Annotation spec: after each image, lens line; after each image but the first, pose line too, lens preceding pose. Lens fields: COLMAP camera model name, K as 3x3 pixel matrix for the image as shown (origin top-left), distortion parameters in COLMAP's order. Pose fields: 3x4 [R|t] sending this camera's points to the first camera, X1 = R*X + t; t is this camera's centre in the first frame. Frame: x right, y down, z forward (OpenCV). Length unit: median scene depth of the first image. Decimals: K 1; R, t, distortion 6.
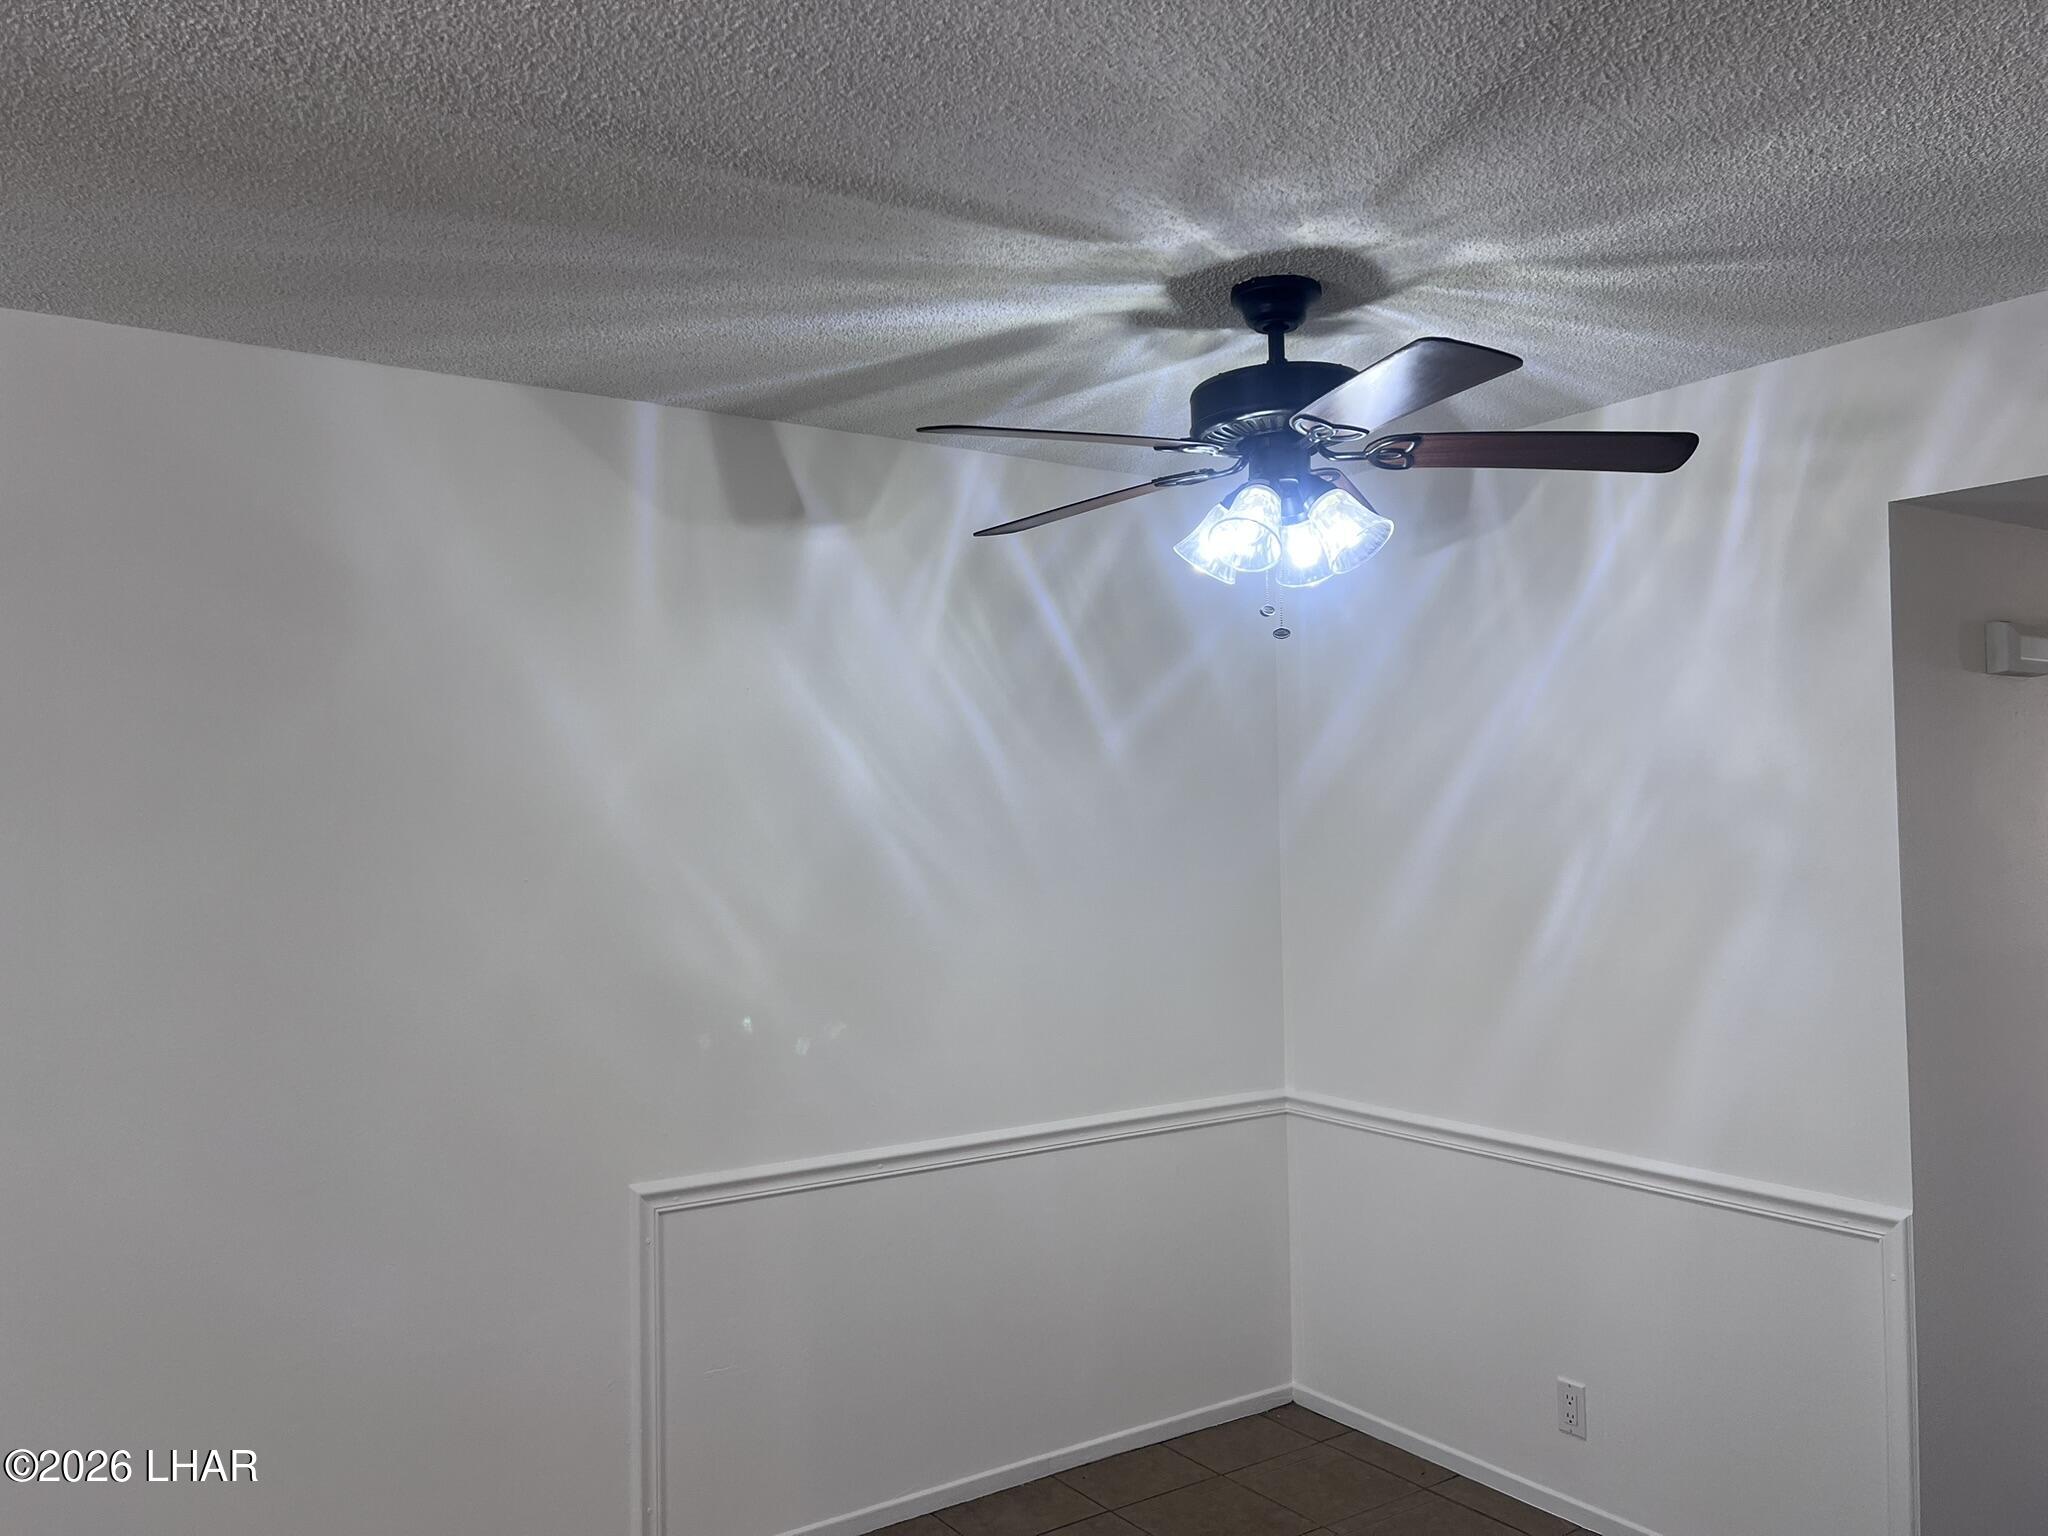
lens RADIAL K [[1544.8, 0, 1021.3], [0, 1544.8, 770.9], [0, 0, 1]] dist [0.076241, -0.068063]
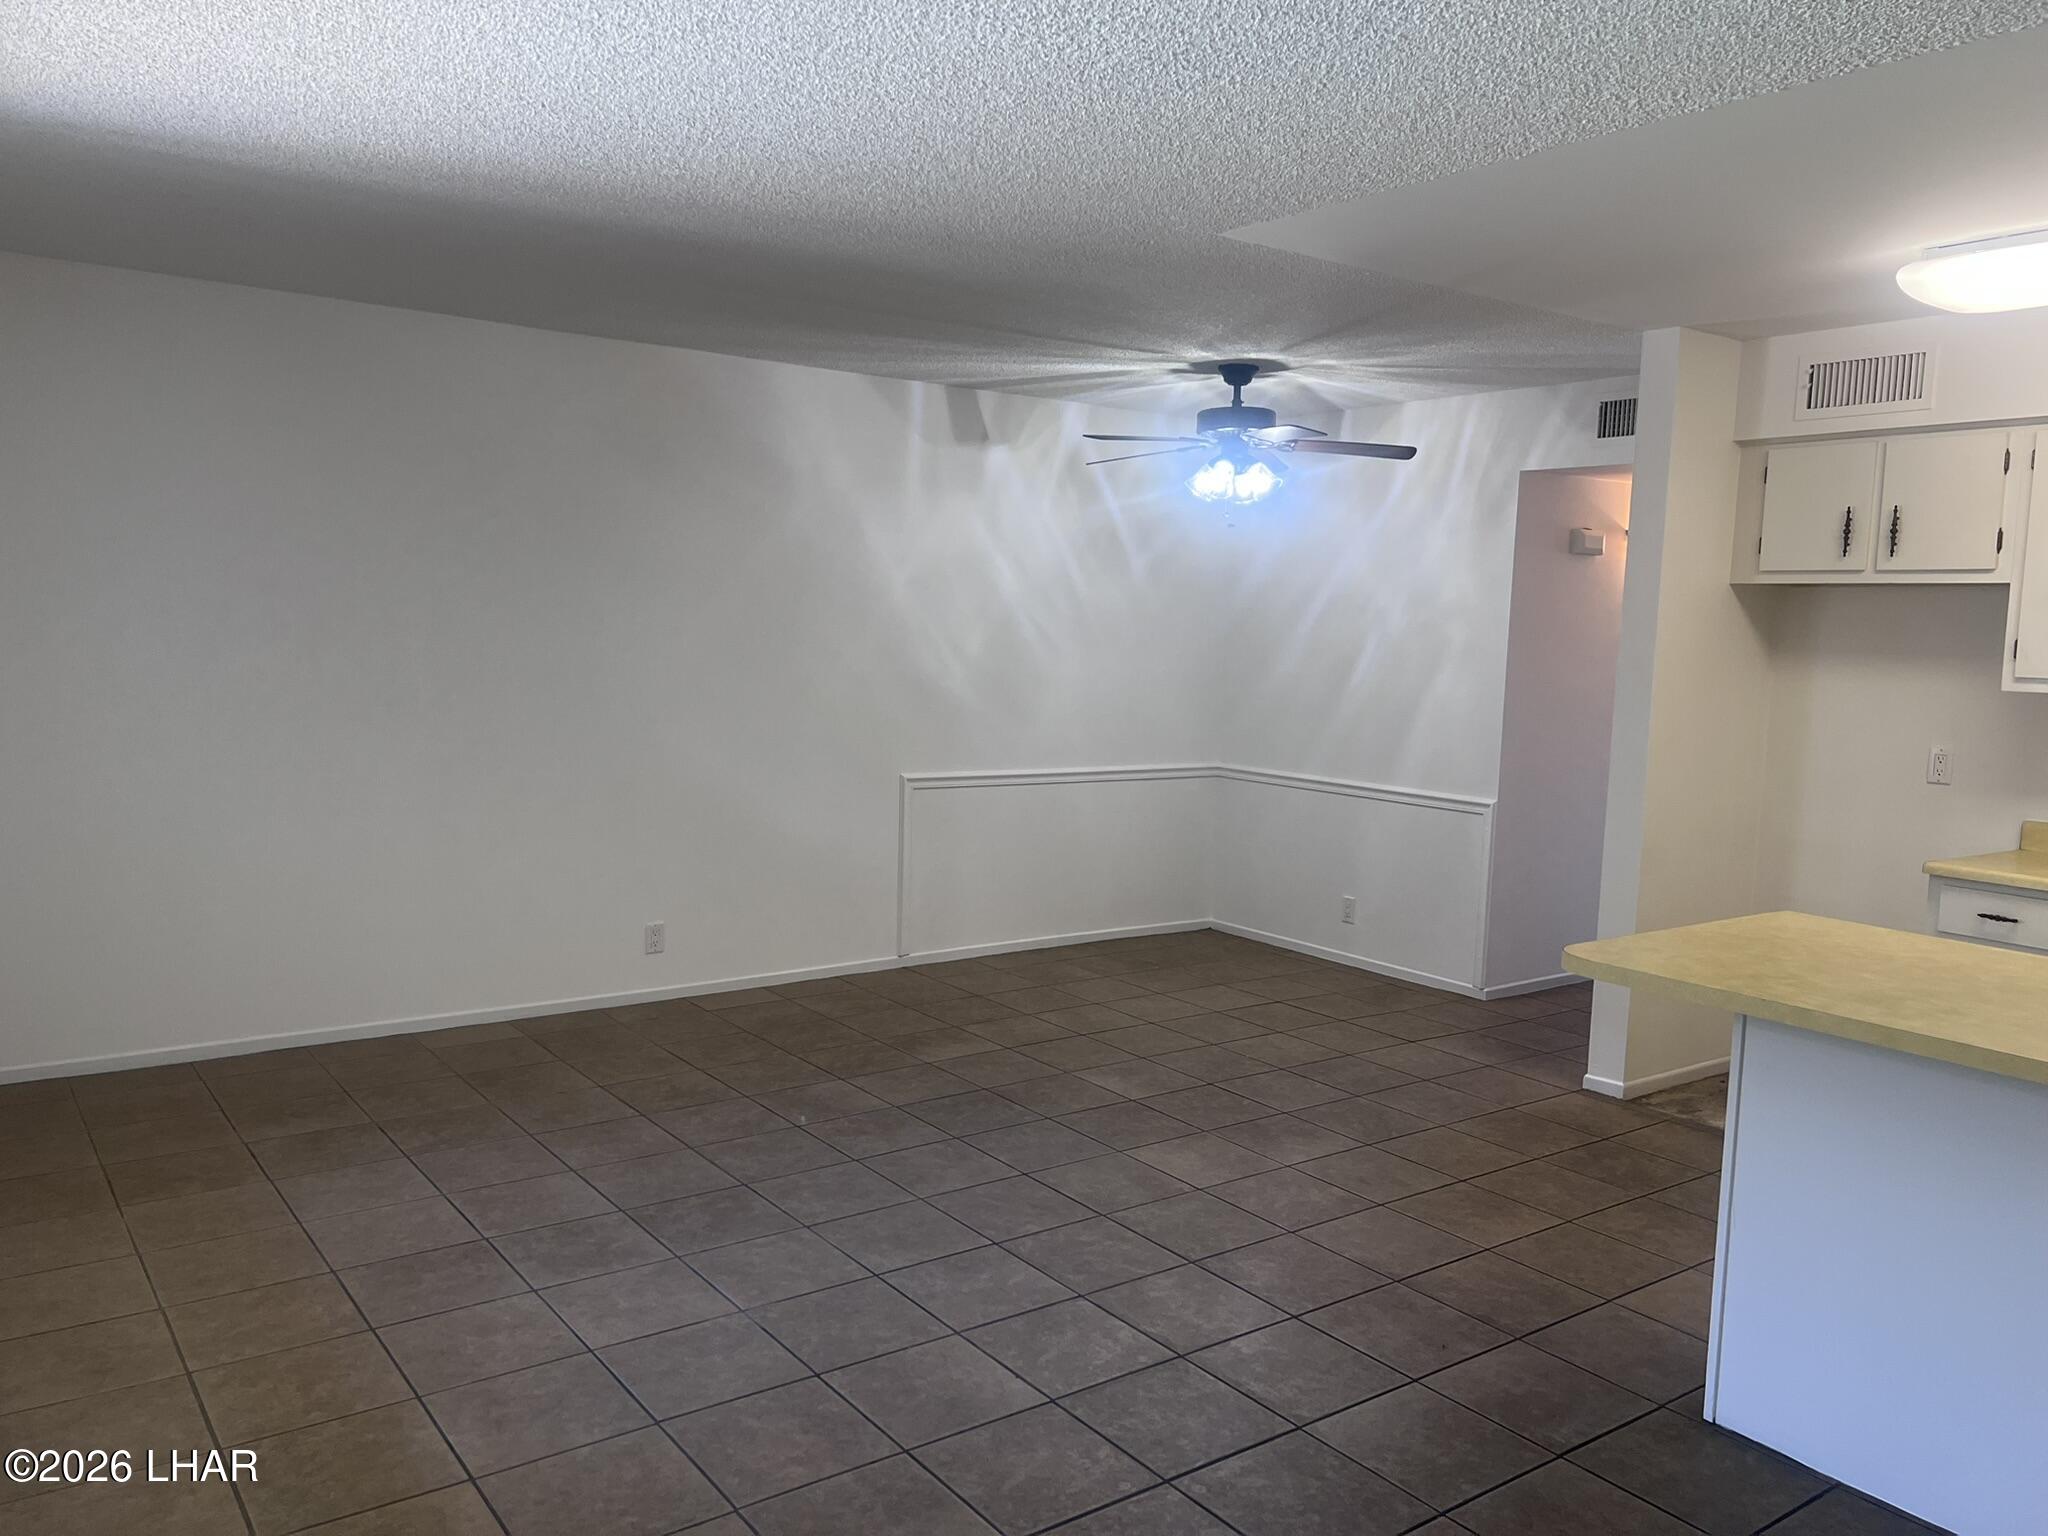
lens RADIAL K [[1544.8, 0, 1024.4], [0, 1544.8, 786.9], [0, 0, 1]] dist [0.076241, -0.068063]
pose [[0.998409, 0.042351, 0.037229, -0.174658], [-0.046993, 0.989830, 0.134270, -0.001433], [-0.031164, -0.135806, 0.990245, -1.112122]]
